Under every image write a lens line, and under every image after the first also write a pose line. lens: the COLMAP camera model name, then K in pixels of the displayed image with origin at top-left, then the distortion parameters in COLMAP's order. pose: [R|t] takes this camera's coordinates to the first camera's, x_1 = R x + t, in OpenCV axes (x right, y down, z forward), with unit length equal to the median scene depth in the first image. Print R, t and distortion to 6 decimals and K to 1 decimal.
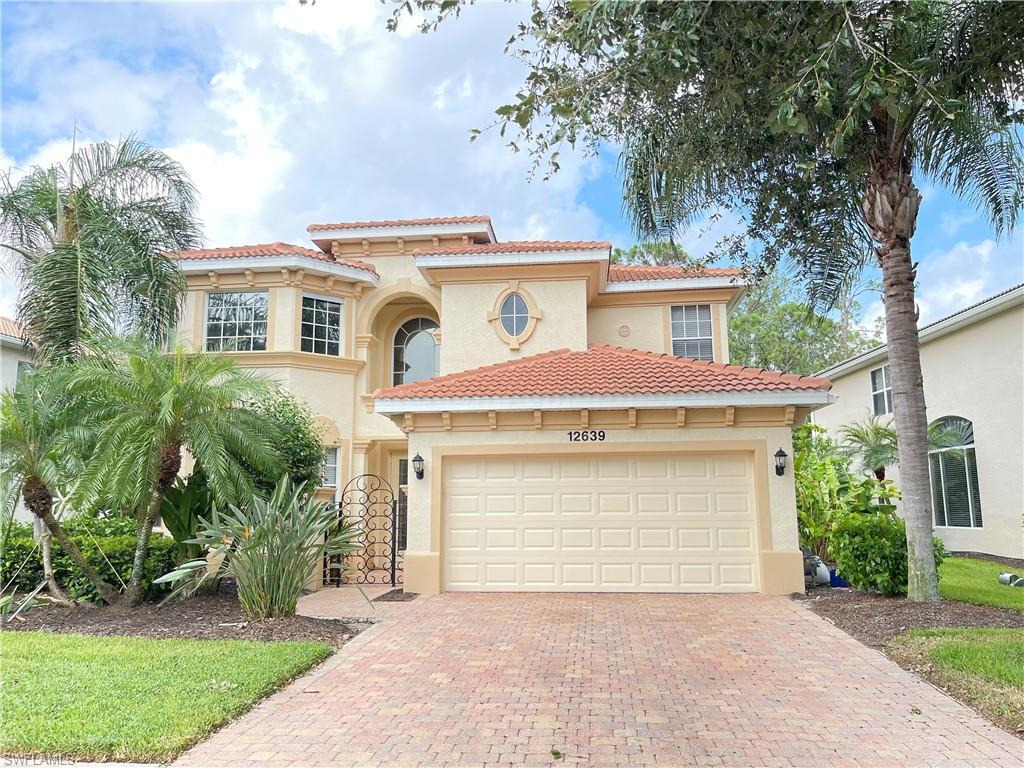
lens RADIAL K [[775.5, 0, 511.4], [0, 775.5, 382.7], [0, 0, 1]] dist [0.079957, -0.120088]
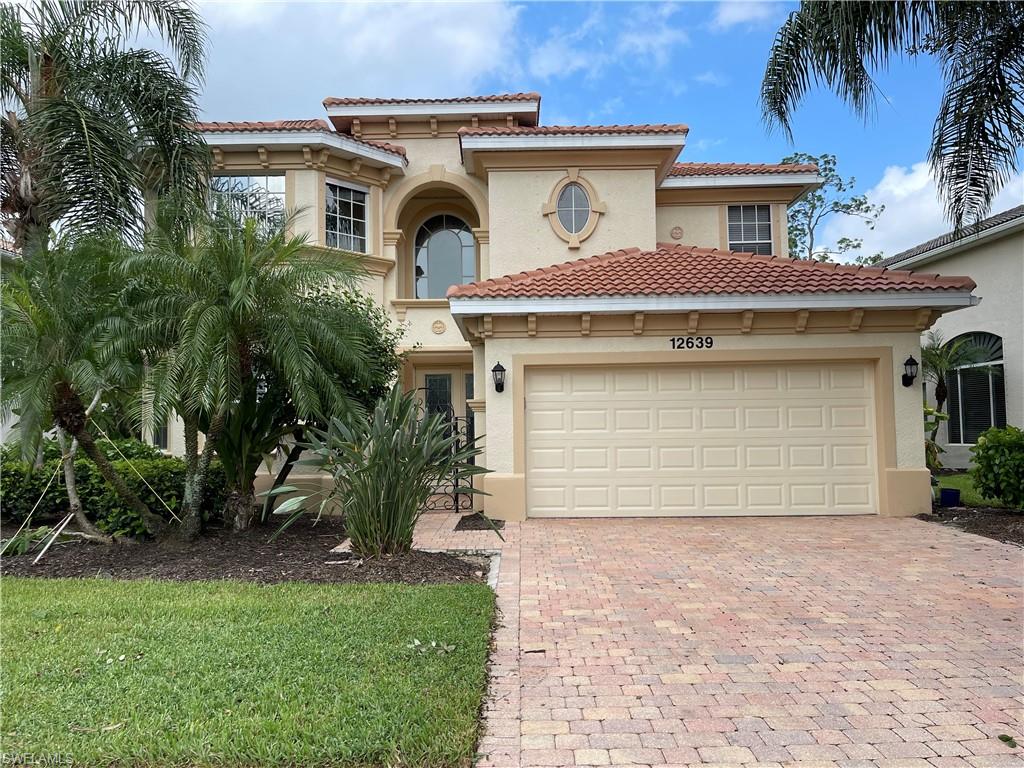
lens RADIAL K [[777.0, 0, 511.8], [0, 777.0, 386.2], [0, 0, 1]] dist [0.045571, -0.039894]
pose [[0.995726, 0.000336, 0.092354, -0.149211], [-0.009646, 0.994903, 0.100378, 0.024961], [-0.091849, -0.100839, 0.990654, 0.115855]]
